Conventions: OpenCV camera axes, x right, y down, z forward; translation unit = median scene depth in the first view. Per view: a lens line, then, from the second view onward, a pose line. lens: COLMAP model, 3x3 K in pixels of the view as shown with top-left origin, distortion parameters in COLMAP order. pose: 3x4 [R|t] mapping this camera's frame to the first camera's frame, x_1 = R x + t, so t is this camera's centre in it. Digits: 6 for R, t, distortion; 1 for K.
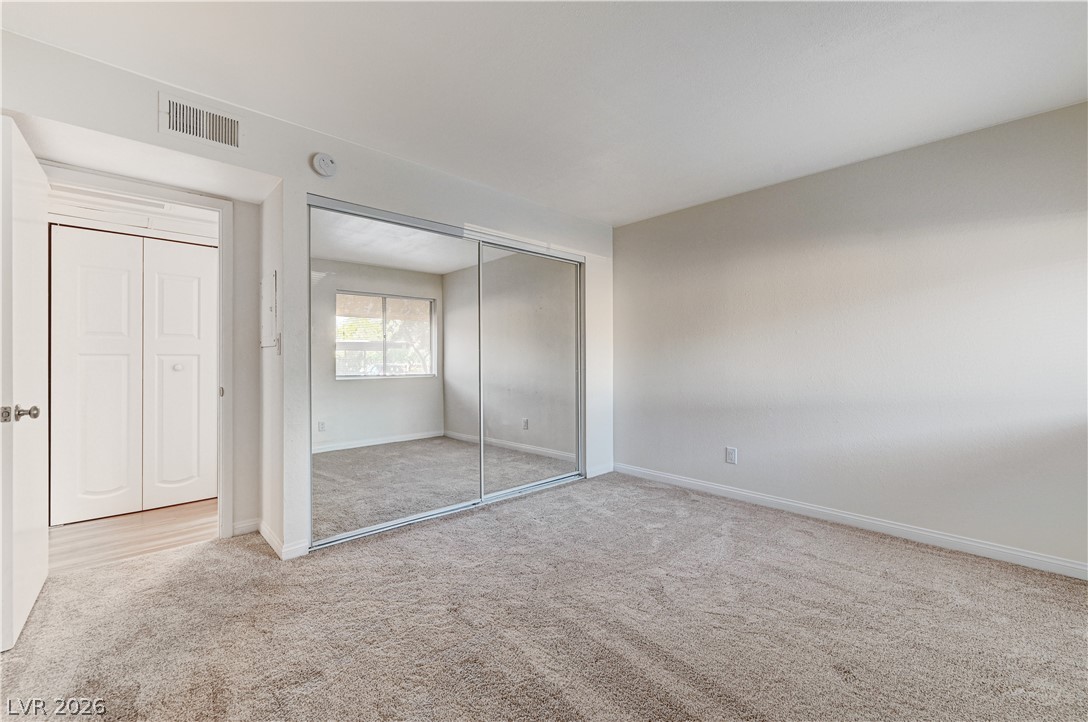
lens RADIAL K [[430.5, 0, 544.0], [0, 430.5, 361.0], [0, 0, 1]] dist [0.020145, 0.000014]
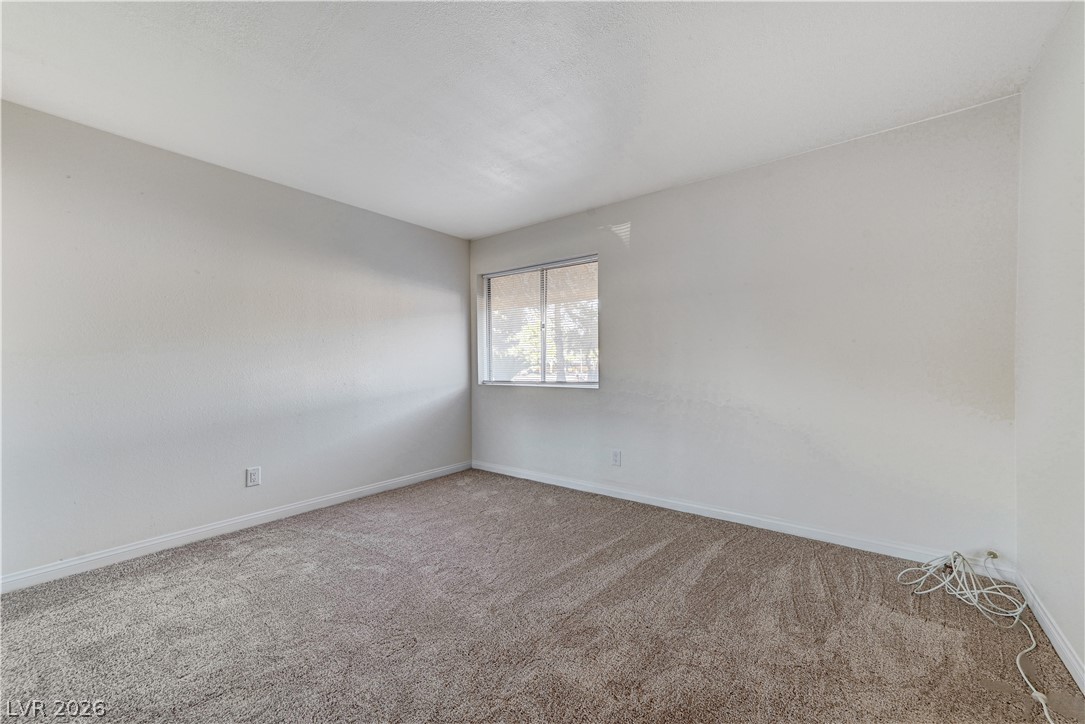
lens RADIAL K [[429.3, 0, 542.5], [0, 429.3, 362.0], [0, 0, 1]] dist [0.020145, 0.000014]
pose [[-0.169249, 0.017706, 0.985414, -0.600578], [0.006527, 0.999837, -0.016844, 0.008717], [-0.985552, 0.003581, -0.169337, 0.663811]]
